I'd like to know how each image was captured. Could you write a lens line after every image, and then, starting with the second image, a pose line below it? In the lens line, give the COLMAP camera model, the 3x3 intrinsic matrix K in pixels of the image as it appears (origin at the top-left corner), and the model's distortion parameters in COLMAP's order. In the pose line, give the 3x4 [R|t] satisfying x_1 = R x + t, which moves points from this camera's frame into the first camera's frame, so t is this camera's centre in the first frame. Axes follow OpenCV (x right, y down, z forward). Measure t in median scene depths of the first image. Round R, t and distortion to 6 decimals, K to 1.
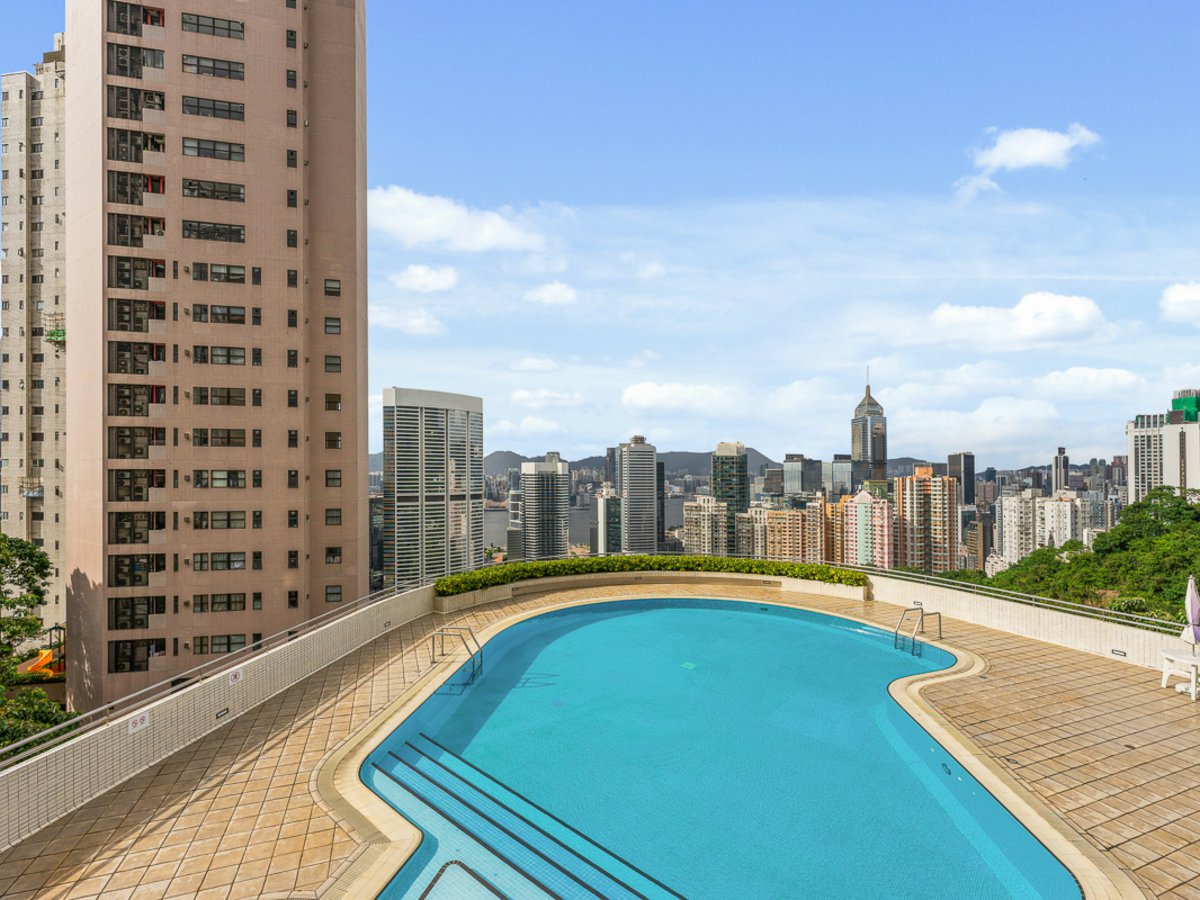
lens RADIAL K [[488.8, 0, 572.8], [0, 488.8, 481.6], [0, 0, 1]] dist [0.000768, 0.000429]
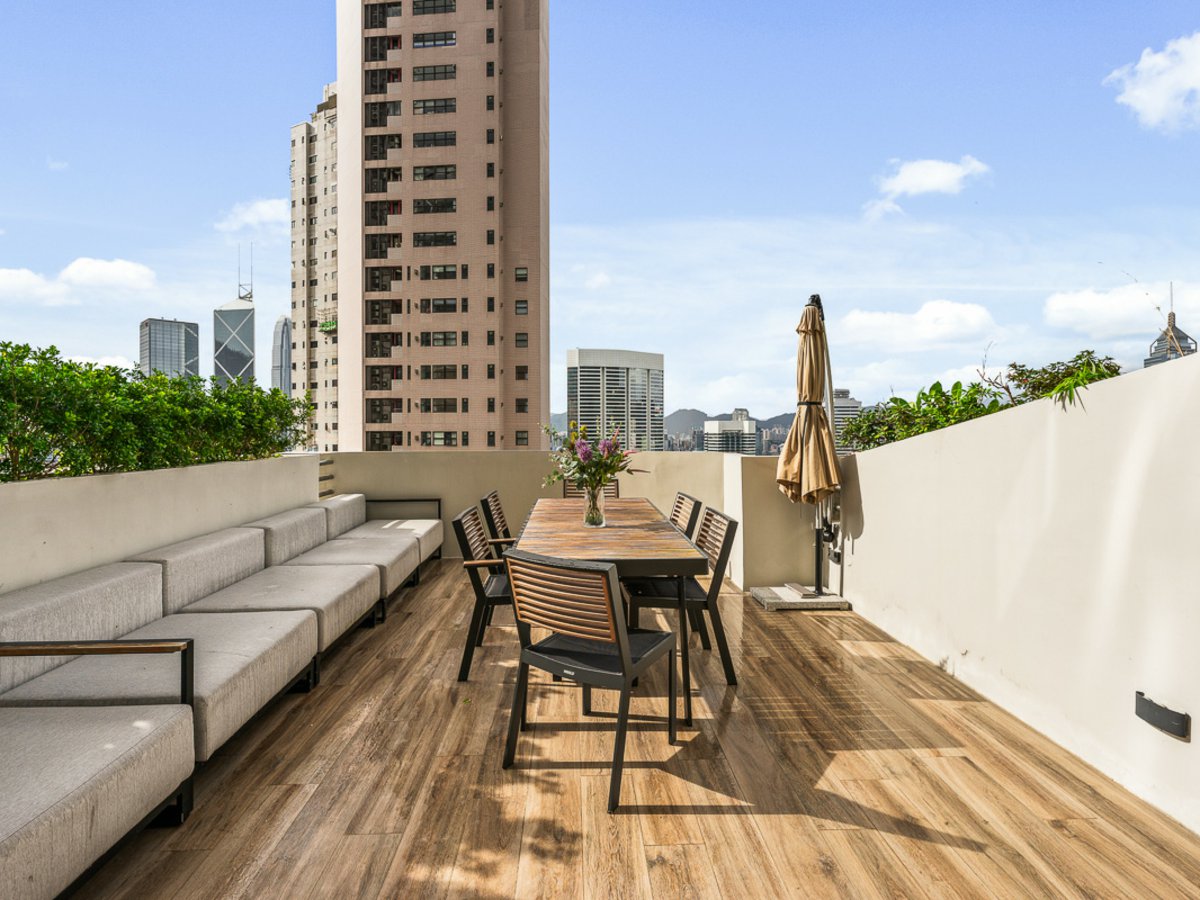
lens RADIAL K [[526.6, 0, 597.0], [0, 526.6, 442.0], [0, 0, 1]] dist [-0.002450, -0.000243]
pose [[0.950362, 0.000285, -0.311145, 0.071355], [-0.000167, 1.000000, 0.000405, 0.002299], [0.311145, -0.000333, 0.950362, -0.137436]]
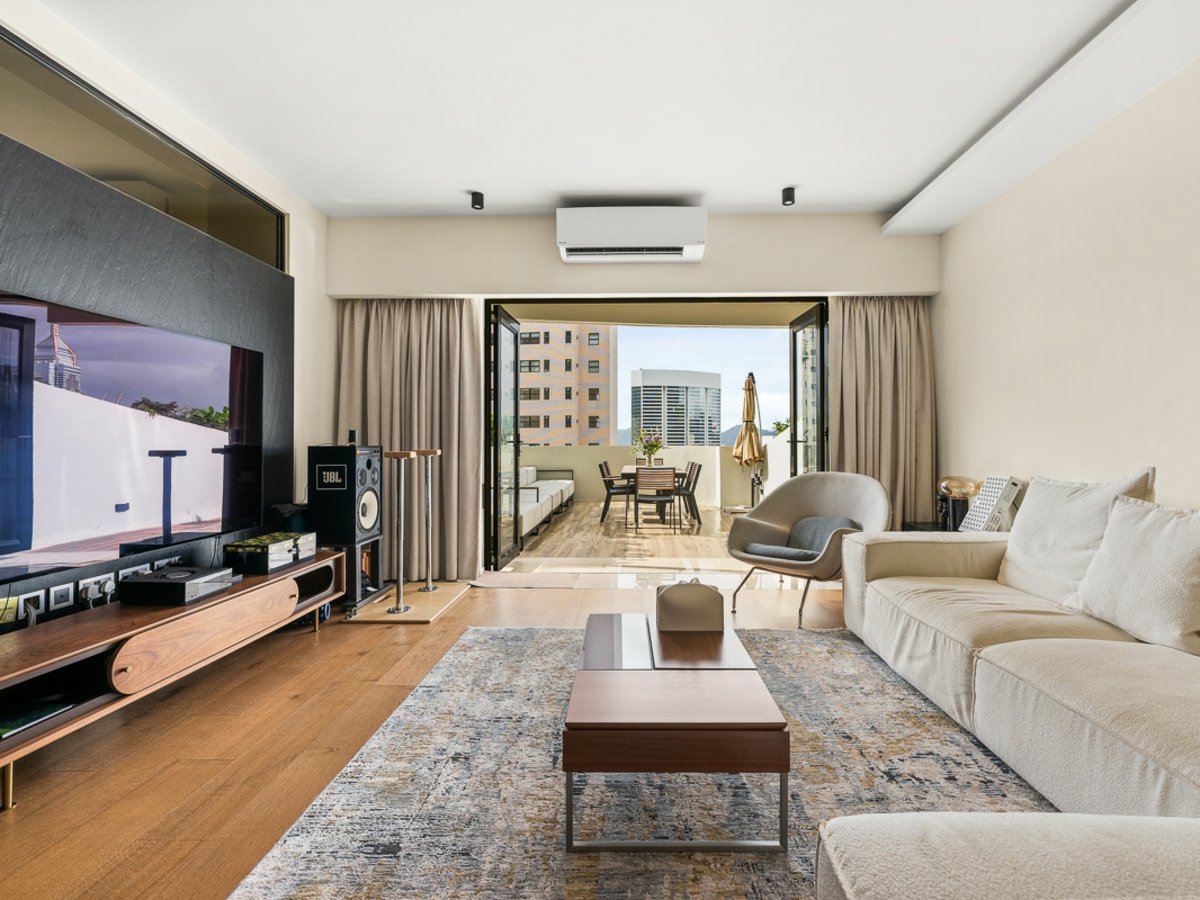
lens RADIAL K [[488.8, 0, 607.1], [0, 488.8, 451.4], [0, 0, 1]] dist [0.000768, 0.000429]
pose [[0.912433, 0.000252, -0.409226, 0.107877], [-0.003539, 0.999967, -0.007276, 0.009208], [0.409211, 0.008087, 0.912404, -0.239883]]
